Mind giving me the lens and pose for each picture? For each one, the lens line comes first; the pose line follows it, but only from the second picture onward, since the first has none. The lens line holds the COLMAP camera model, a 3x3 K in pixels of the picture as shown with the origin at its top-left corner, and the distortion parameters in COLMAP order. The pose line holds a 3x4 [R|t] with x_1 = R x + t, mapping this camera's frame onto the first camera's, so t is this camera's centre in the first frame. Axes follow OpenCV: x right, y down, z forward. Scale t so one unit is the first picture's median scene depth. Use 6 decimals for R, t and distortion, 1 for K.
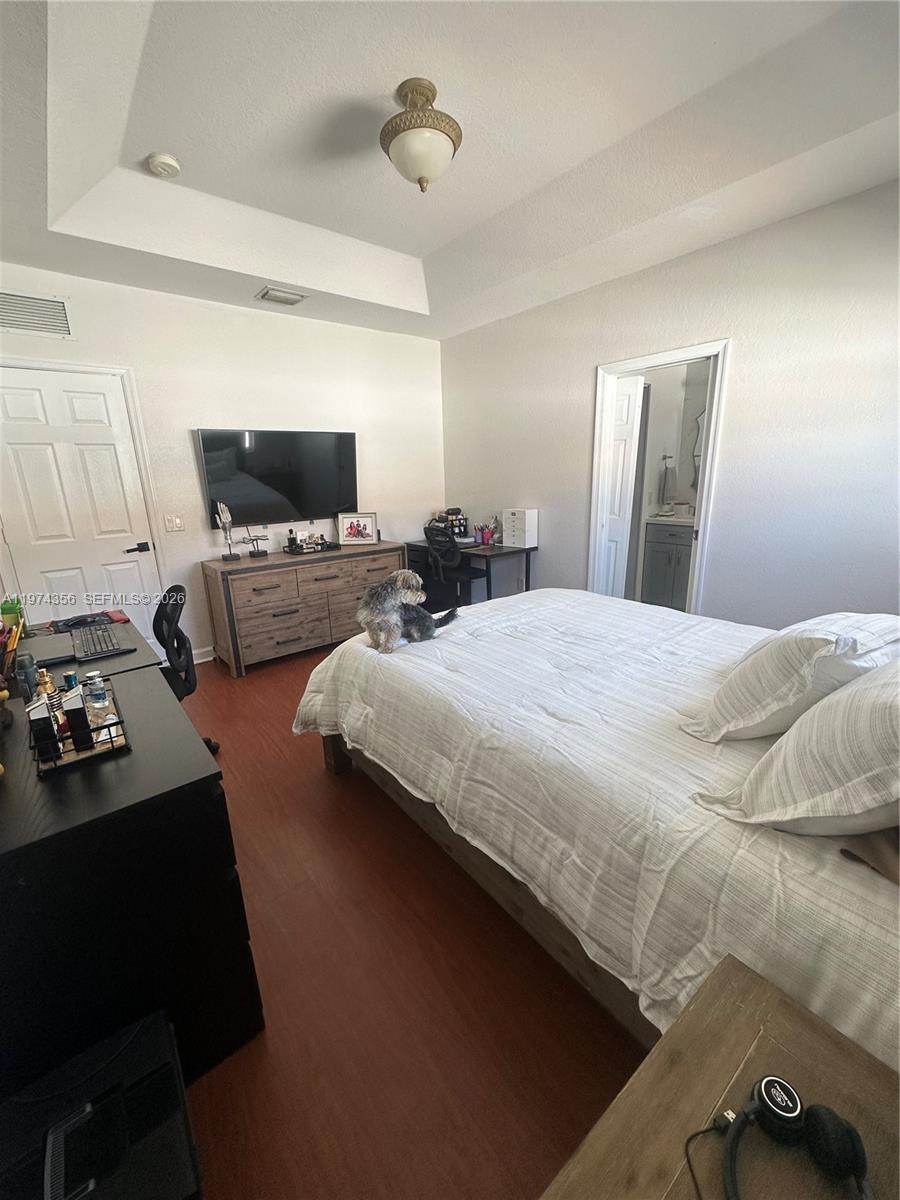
lens RADIAL K [[480.4, 0, 451.2], [0, 480.4, 598.2], [0, 0, 1]] dist [-0.002234, 0.000375]
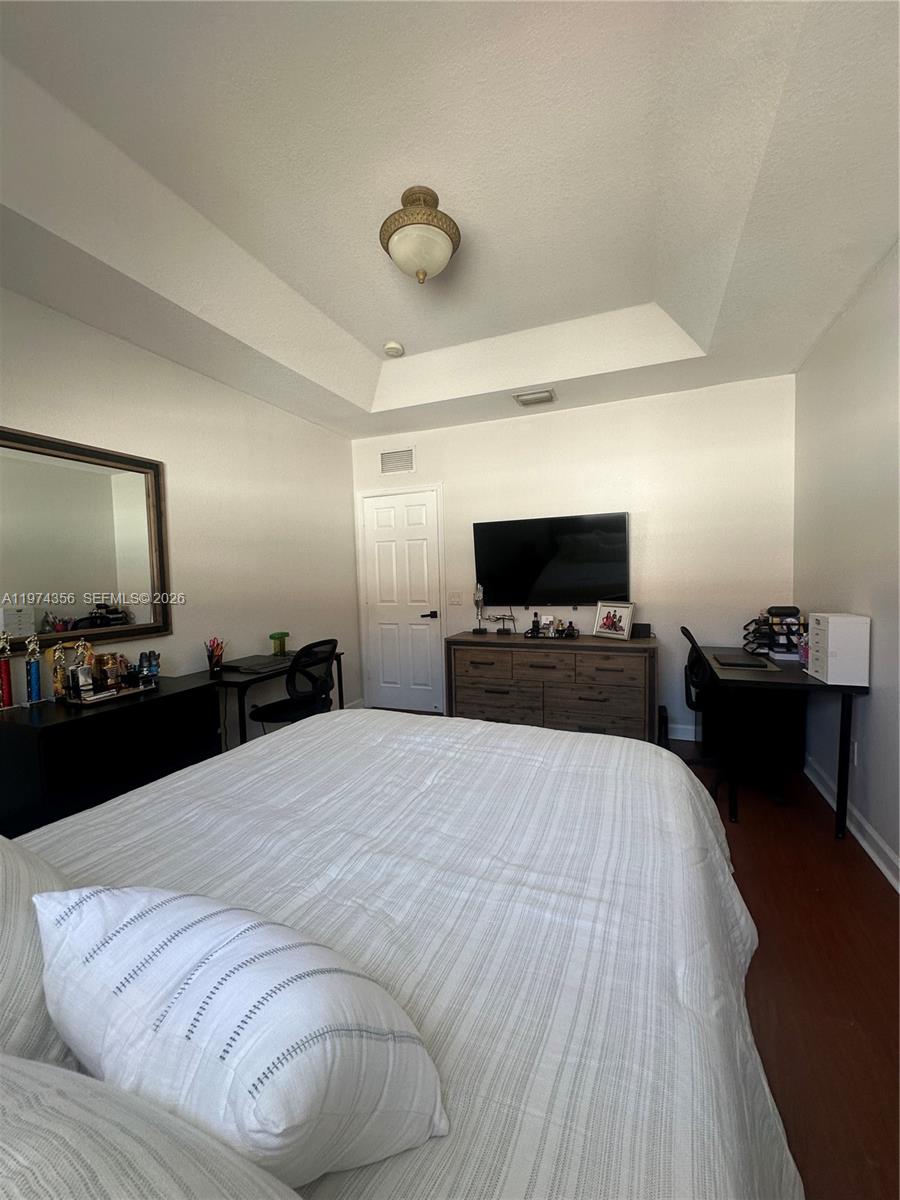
lens RADIAL K [[480.4, 0, 451.2], [0, 480.4, 598.2], [0, 0, 1]] dist [-0.002234, 0.000375]
pose [[0.467425, 0.061491, -0.881891, 0.489381], [-0.213691, 0.975854, -0.045219, -0.094453], [0.857817, 0.209588, 0.469279, 0.393279]]
